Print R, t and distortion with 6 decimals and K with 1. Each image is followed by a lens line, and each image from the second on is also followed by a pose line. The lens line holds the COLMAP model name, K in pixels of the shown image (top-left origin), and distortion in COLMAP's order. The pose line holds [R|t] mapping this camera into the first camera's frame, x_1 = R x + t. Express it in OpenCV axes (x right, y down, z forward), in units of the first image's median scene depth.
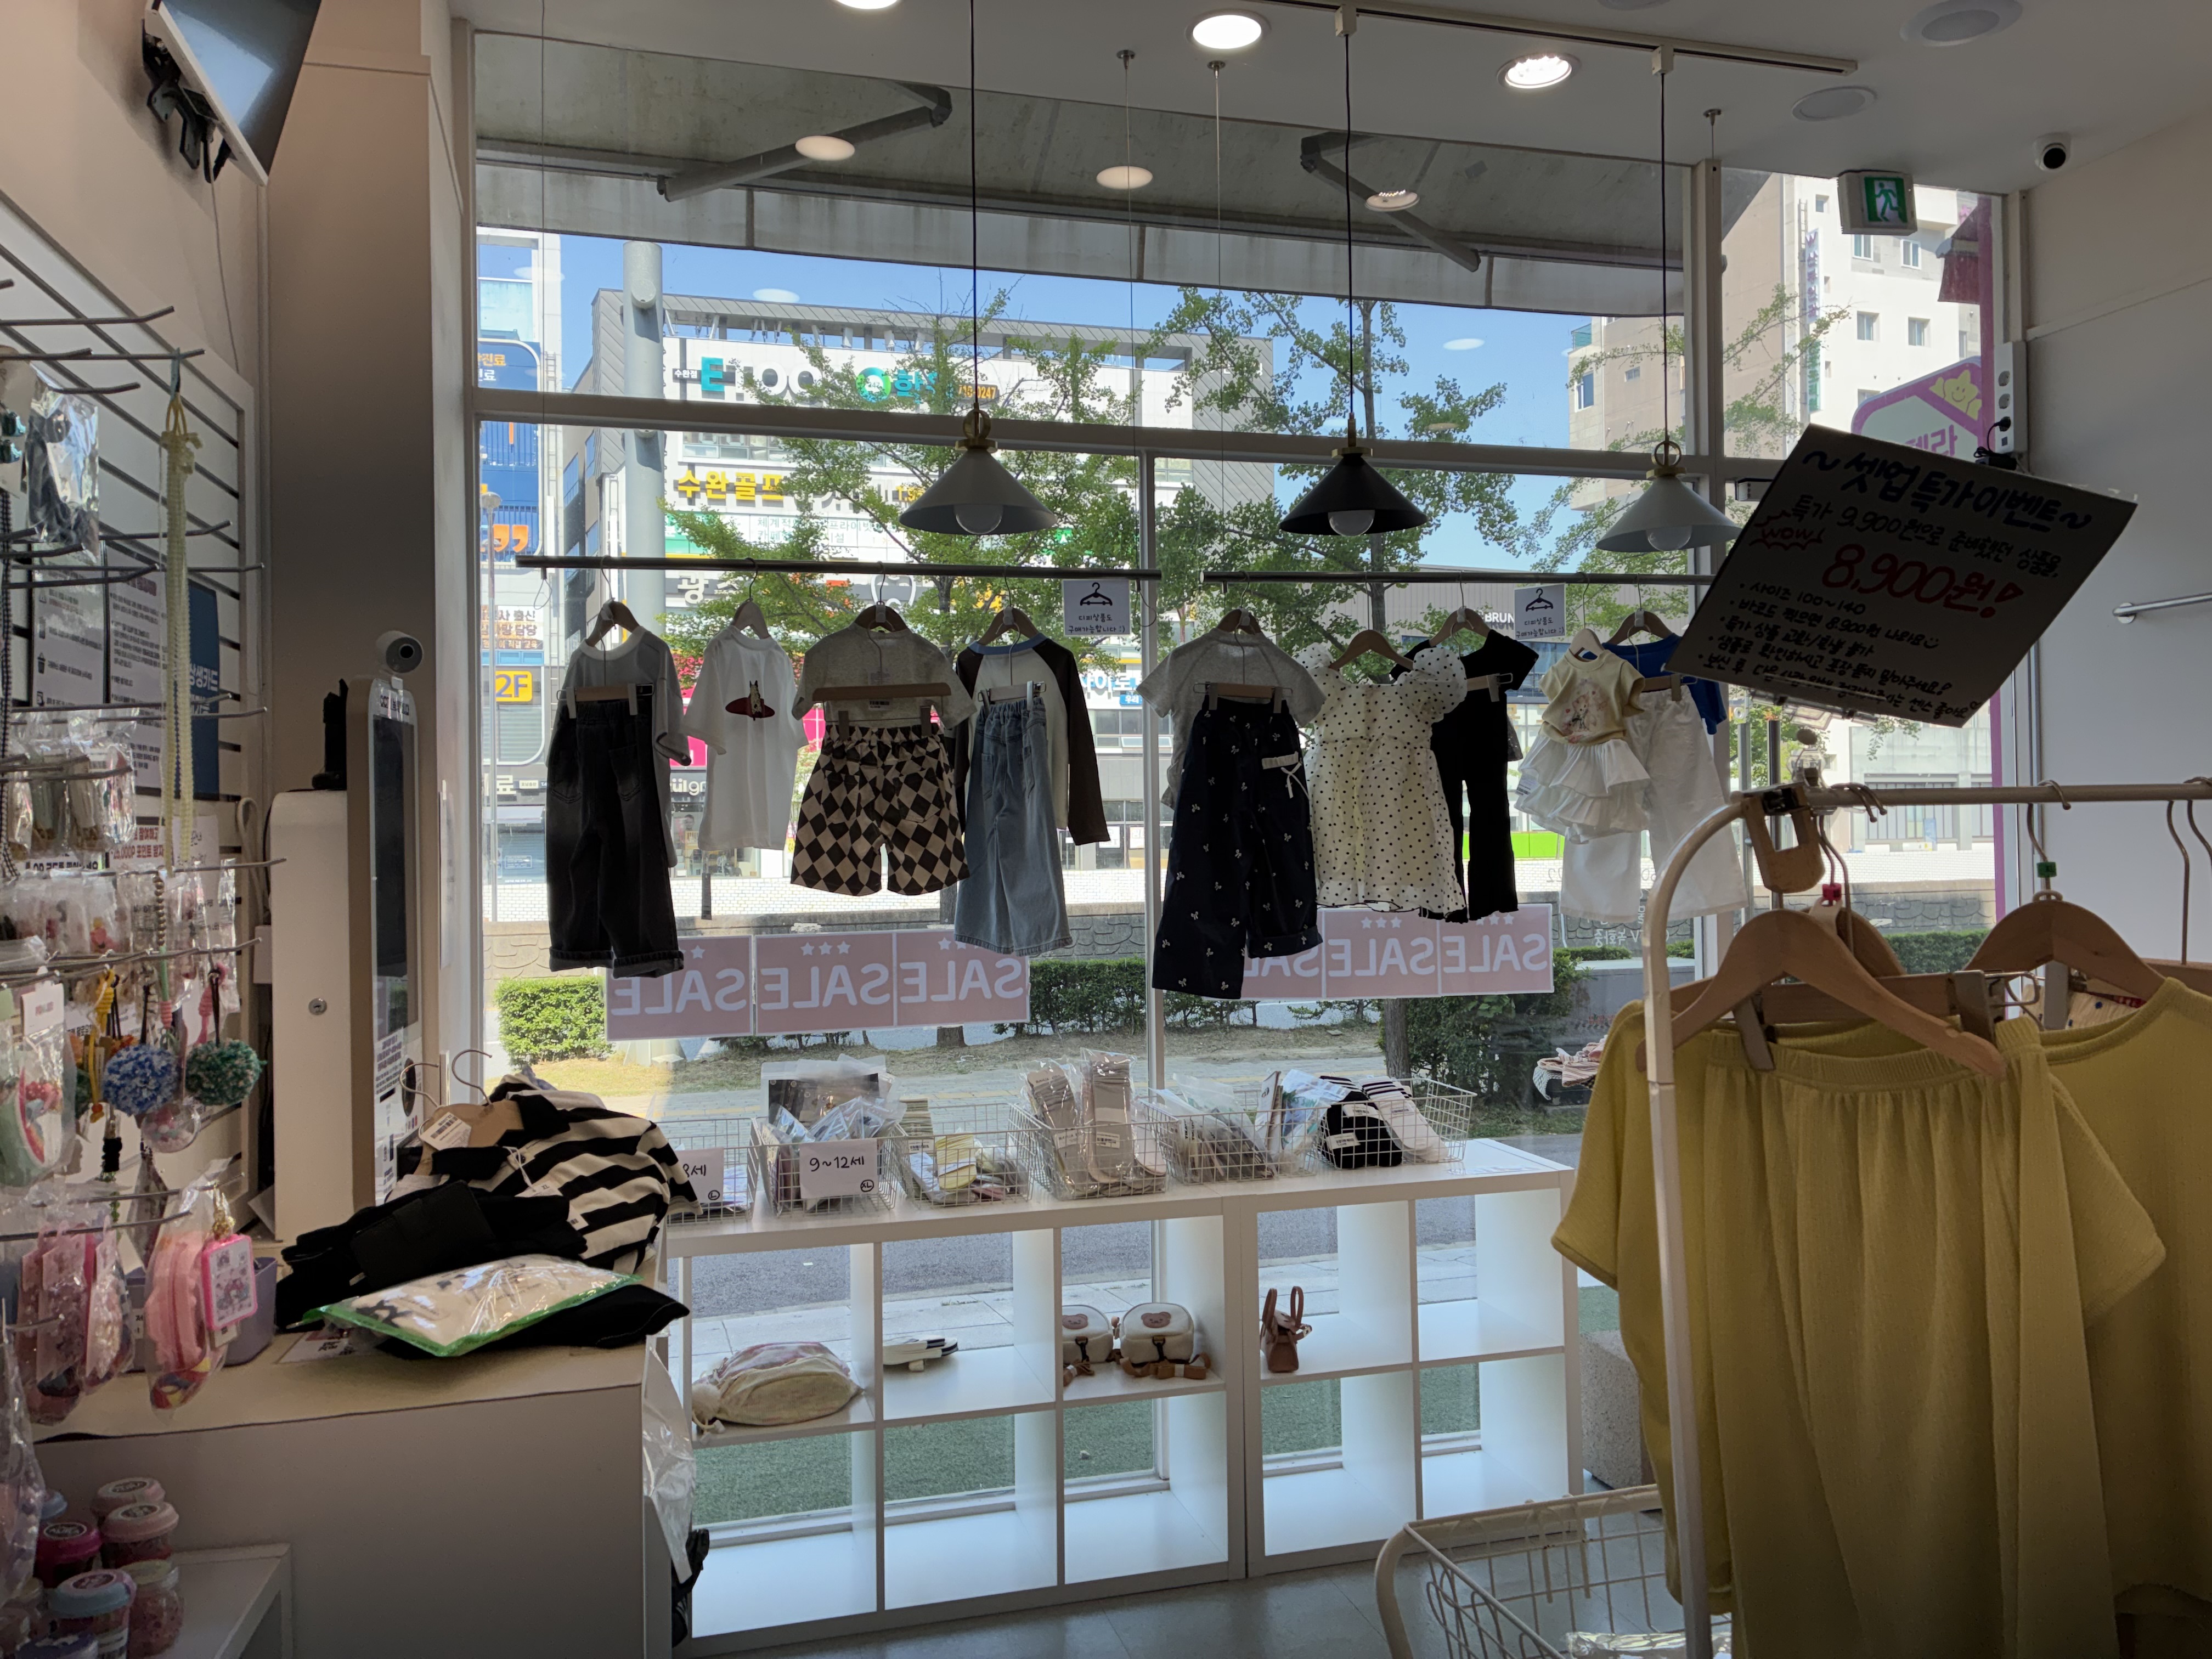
lens RADIAL K [[1682.7, 0, 1111.0], [0, 1682.7, 827.3], [0, 0, 1]] dist [0.010718, -0.005981]
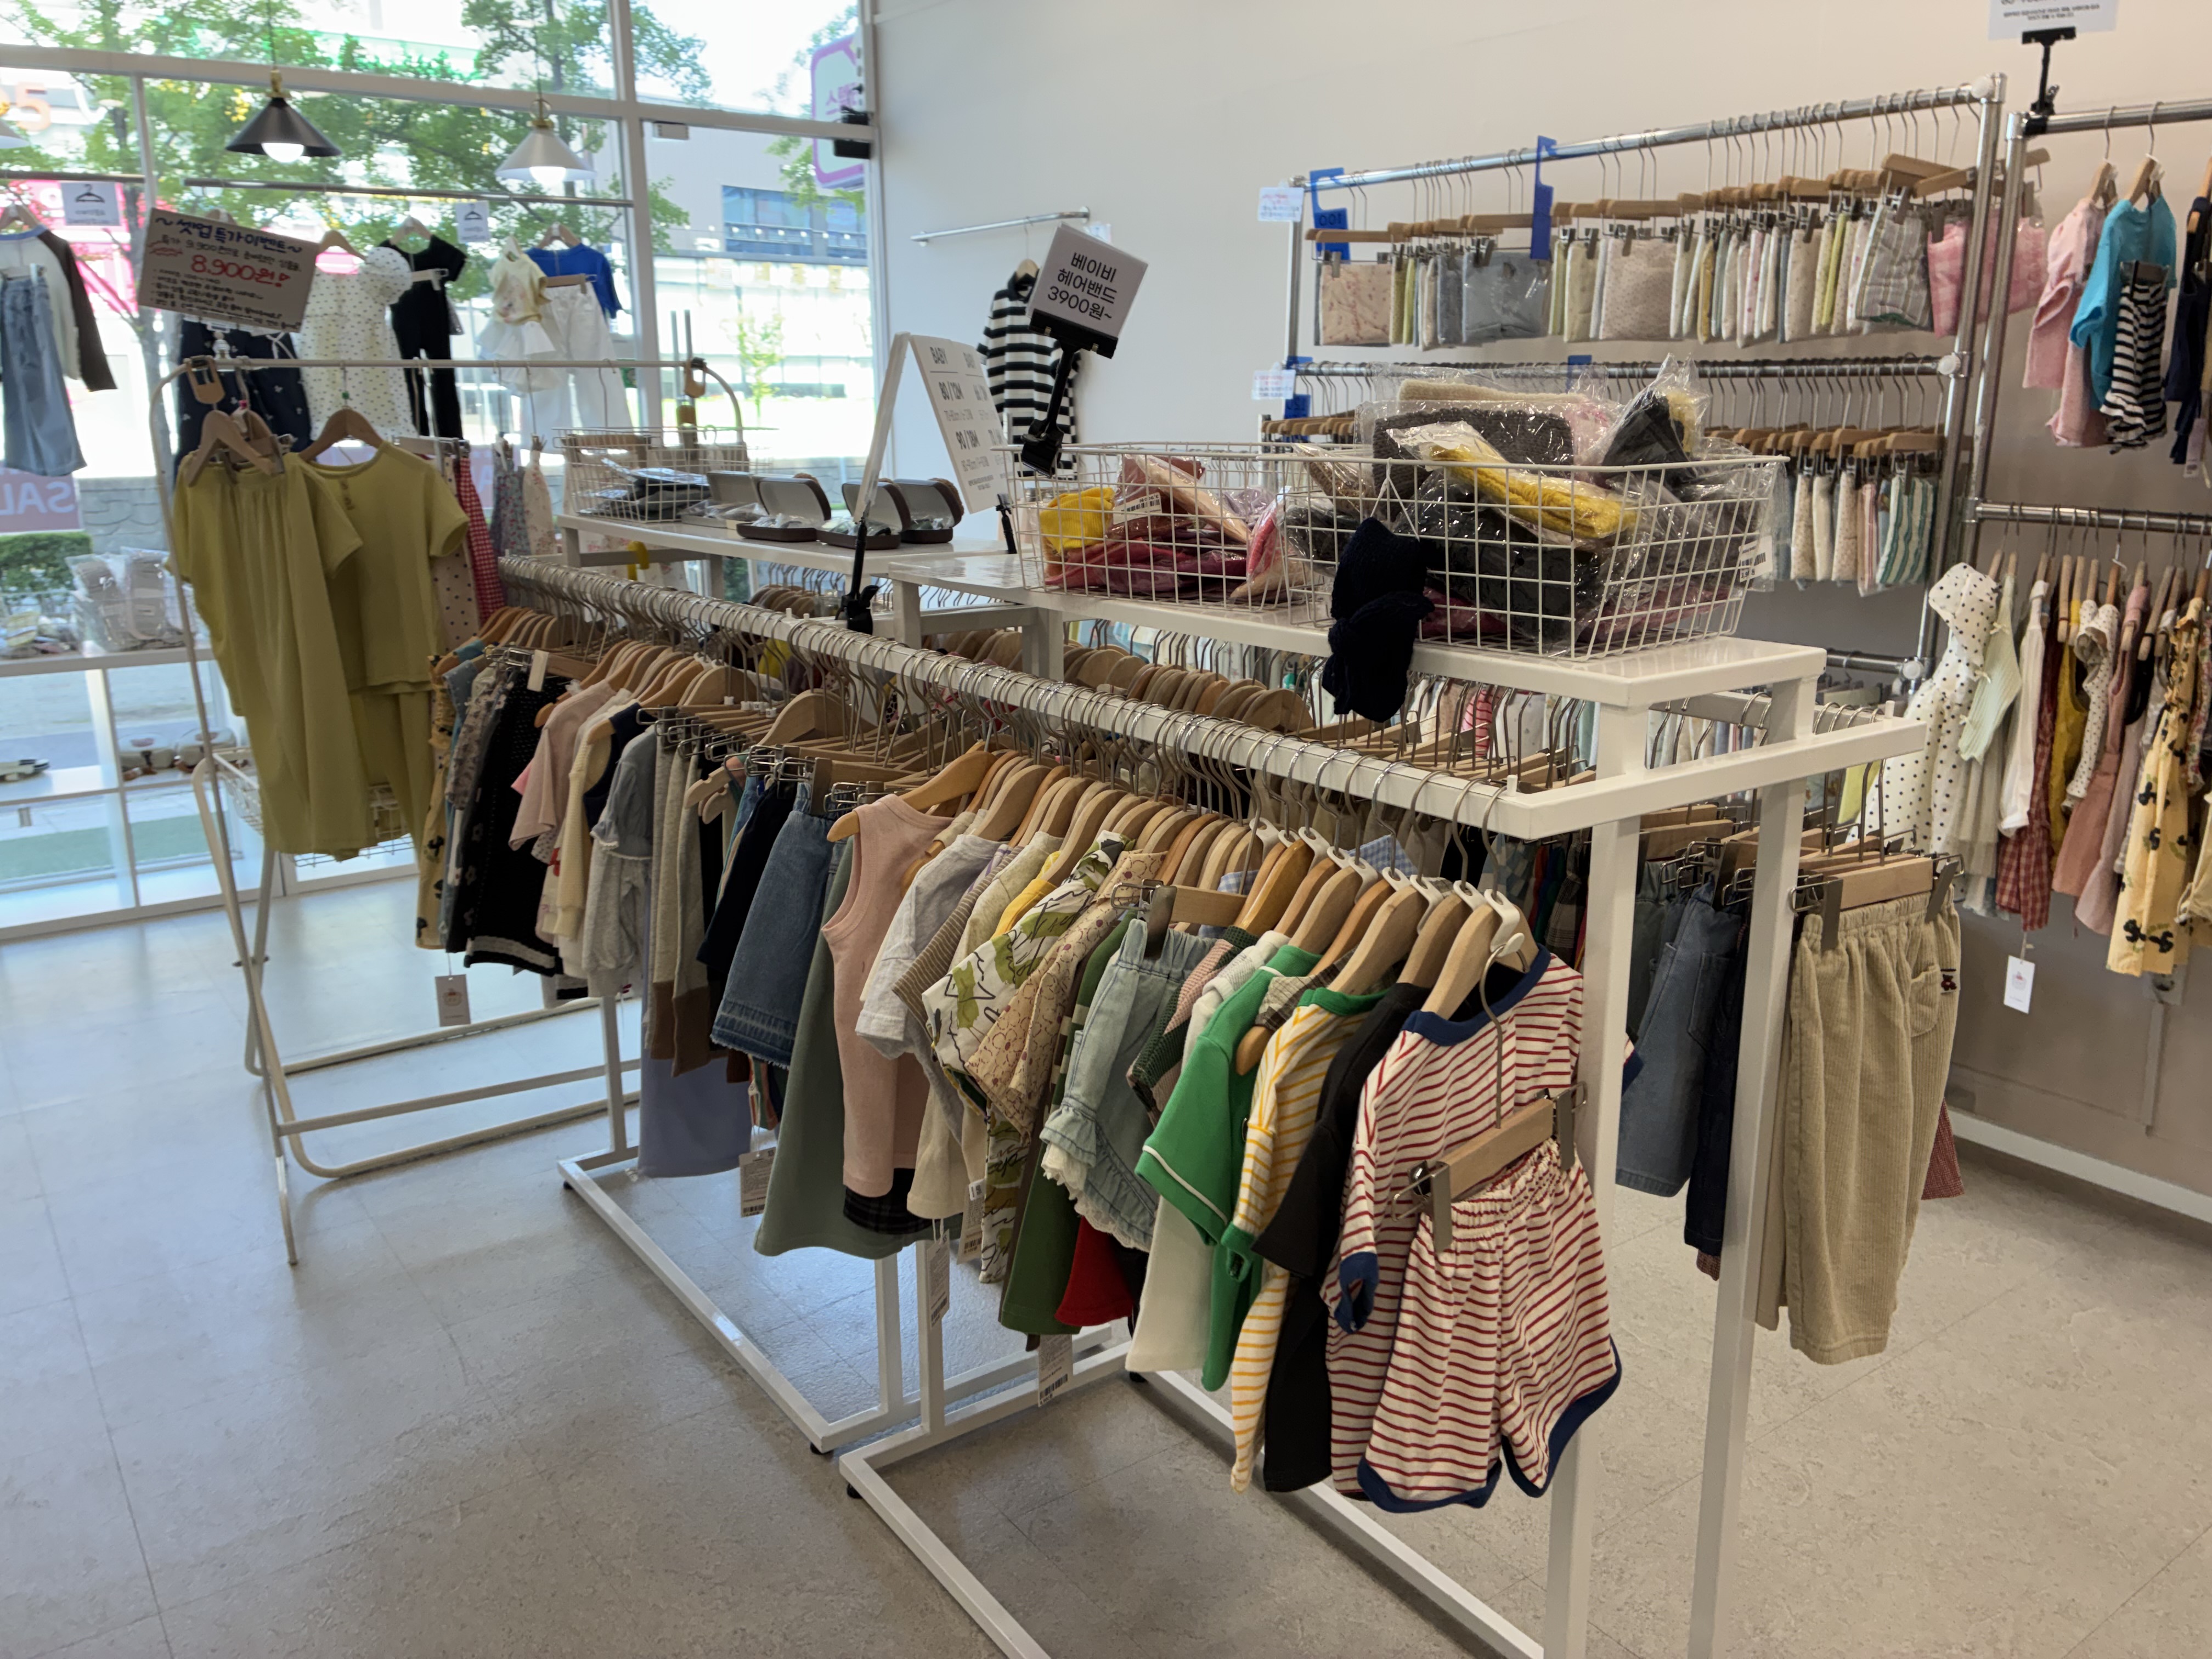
lens RADIAL K [[1682.7, 0, 1104.7], [0, 1682.7, 831.3], [0, 0, 1]] dist [0.010718, -0.005981]
pose [[0.932362, -0.081220, 0.352284, 0.217822], [-0.009846, 0.968371, 0.249319, 0.005030], [-0.361391, -0.235924, 0.902073, -0.561904]]
